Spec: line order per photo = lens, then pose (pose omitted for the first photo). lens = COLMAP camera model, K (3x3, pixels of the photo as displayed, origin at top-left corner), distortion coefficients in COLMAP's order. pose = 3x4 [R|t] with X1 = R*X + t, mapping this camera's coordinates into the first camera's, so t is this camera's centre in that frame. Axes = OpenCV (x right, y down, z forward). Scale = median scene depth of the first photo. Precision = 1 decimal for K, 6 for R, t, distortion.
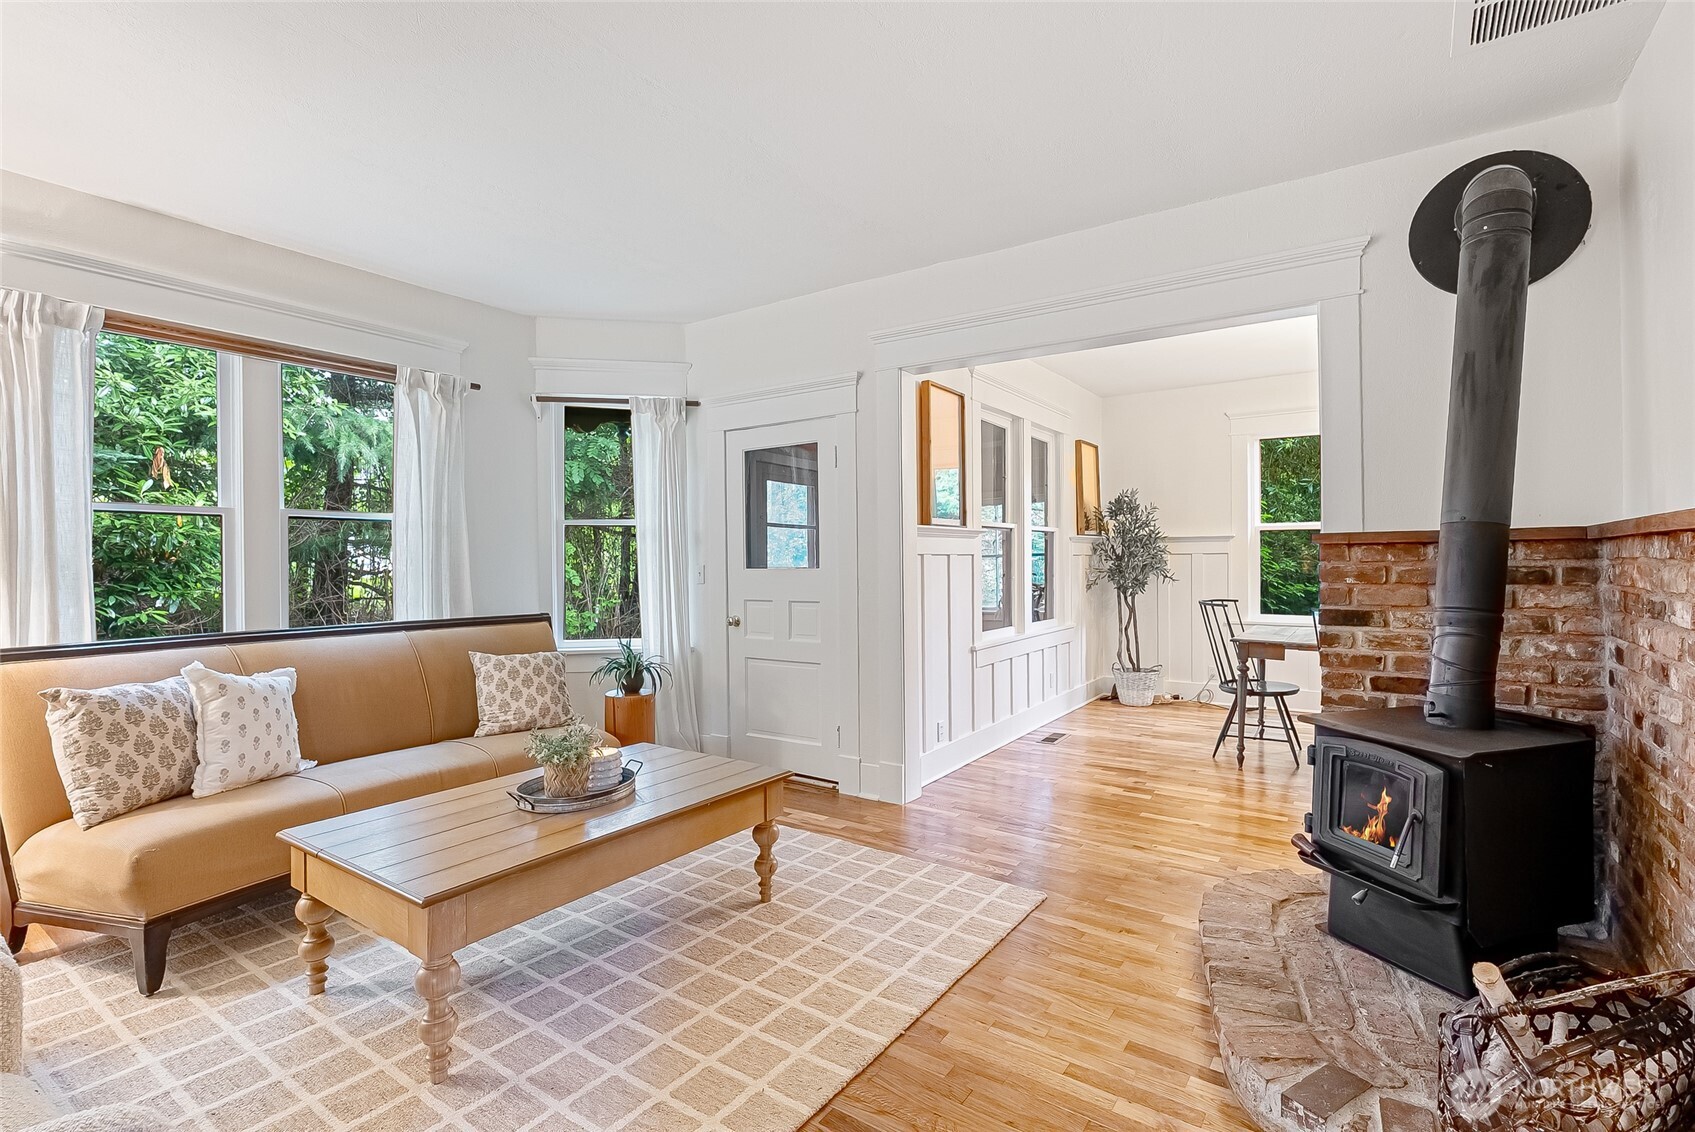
lens RADIAL K [[754.0, 0, 853.8], [0, 754.0, 566.9], [0, 0, 1]] dist [0.000084, 0.000166]
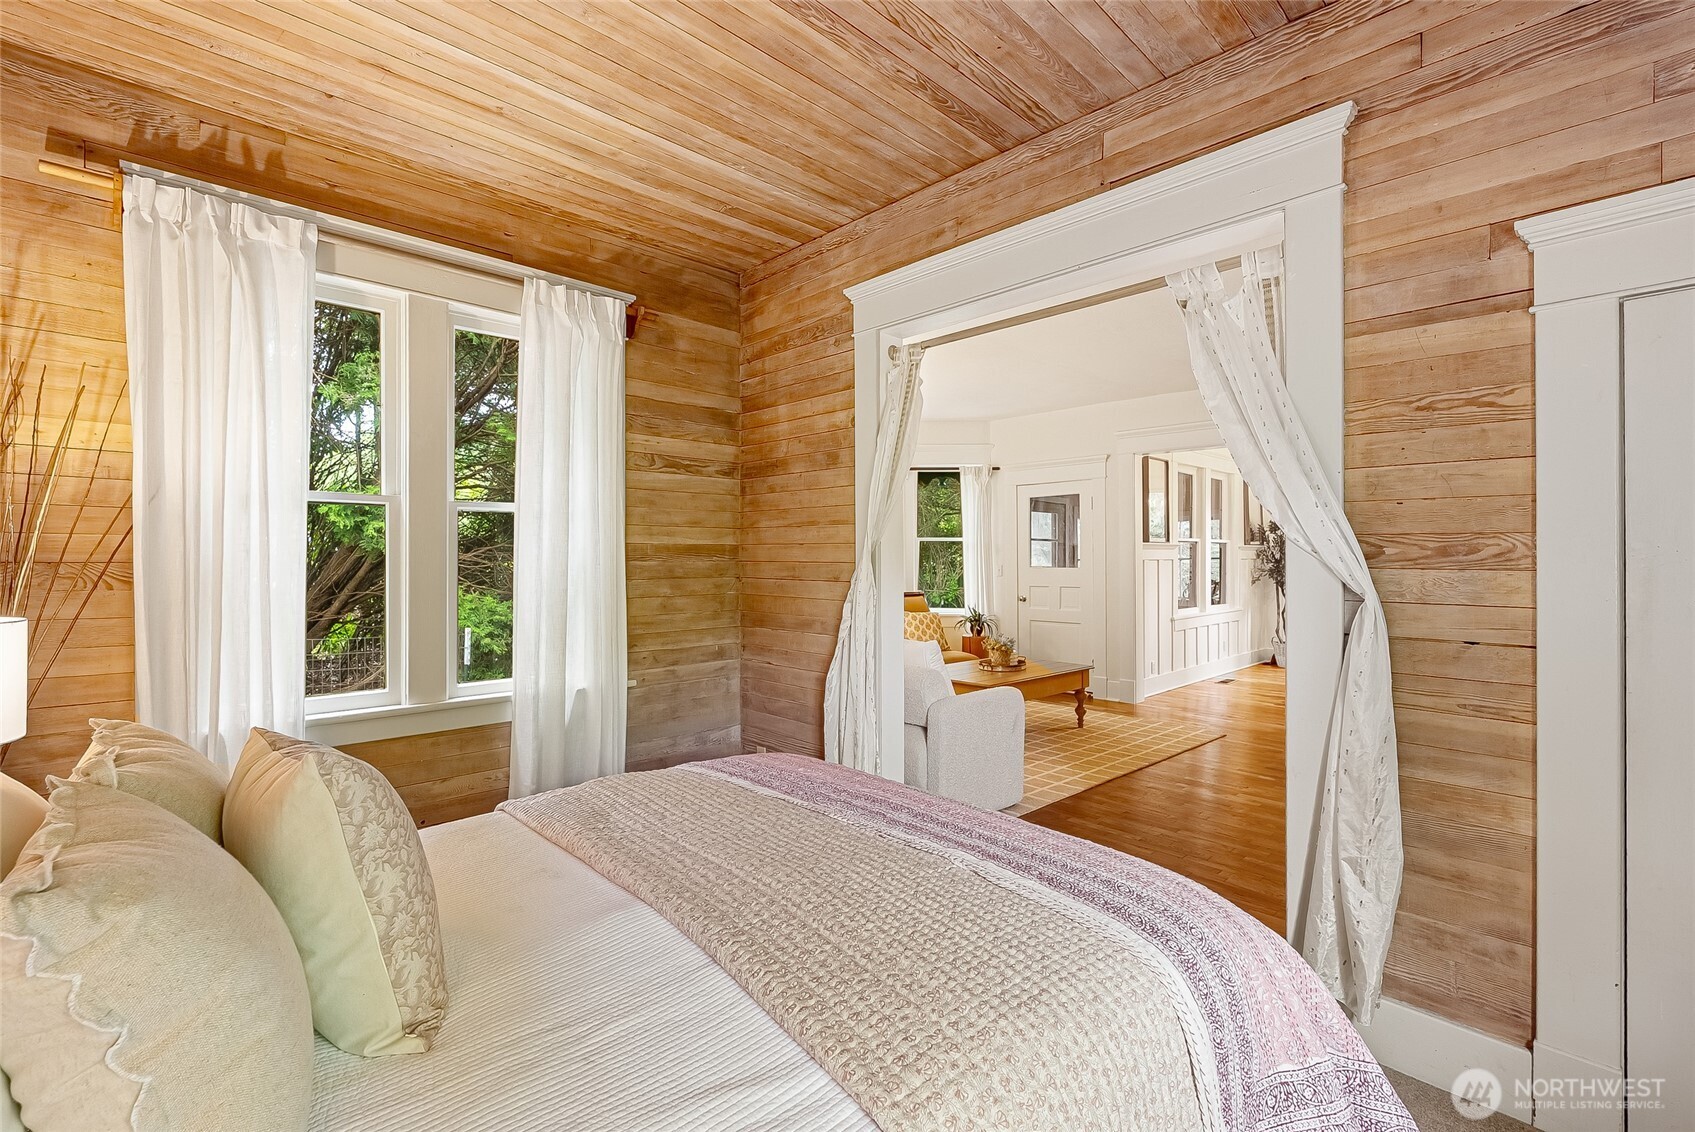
lens RADIAL K [[754.0, 0, 849.2], [0, 754.0, 562.0], [0, 0, 1]] dist [0.000084, 0.000166]
pose [[0.980617, 0.006574, -0.195826, -0.166676], [-0.006967, 0.999975, -0.001316, -0.003734], [0.195813, 0.002654, 0.980638, -0.575751]]
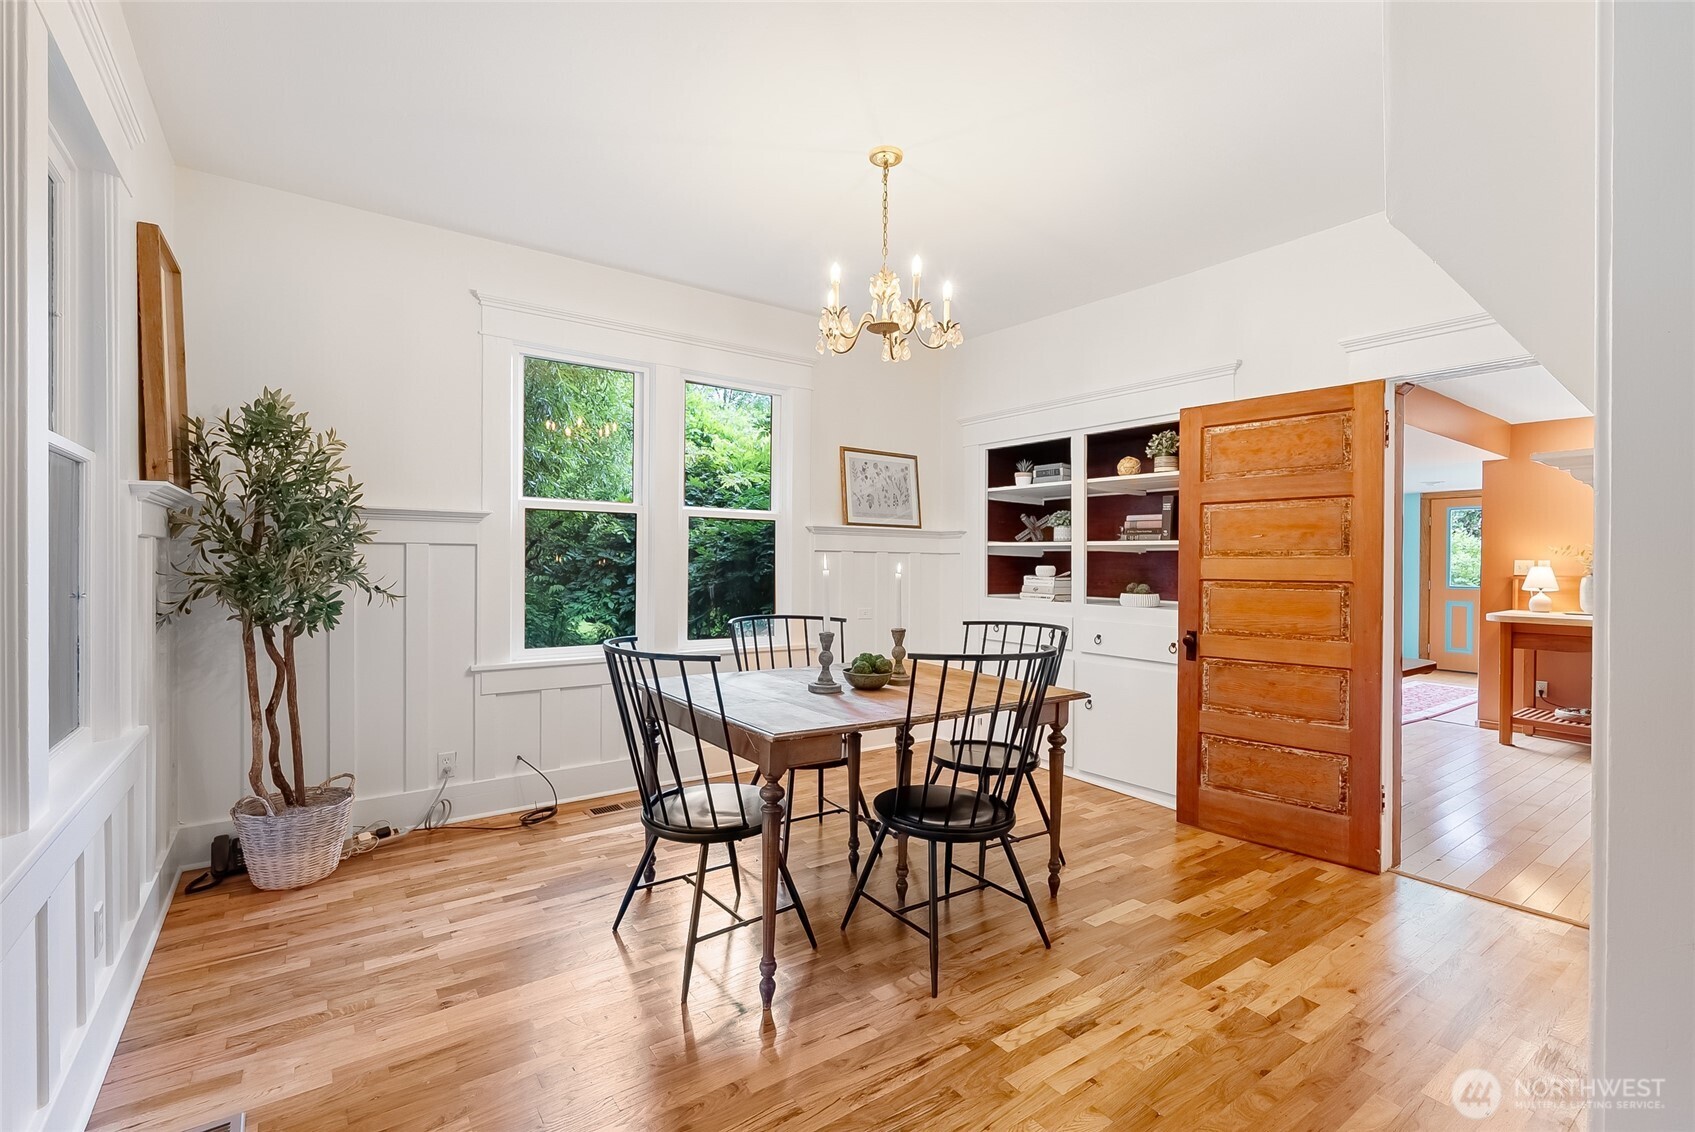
lens RADIAL K [[754.0, 0, 856.0], [0, 754.0, 578.3], [0, 0, 1]] dist [0.000084, 0.000166]
pose [[0.320057, 0.001707, 0.947397, 0.063217], [0.011715, 0.999915, -0.005759, 0.013108], [-0.947326, 0.012942, 0.320010, 0.597784]]
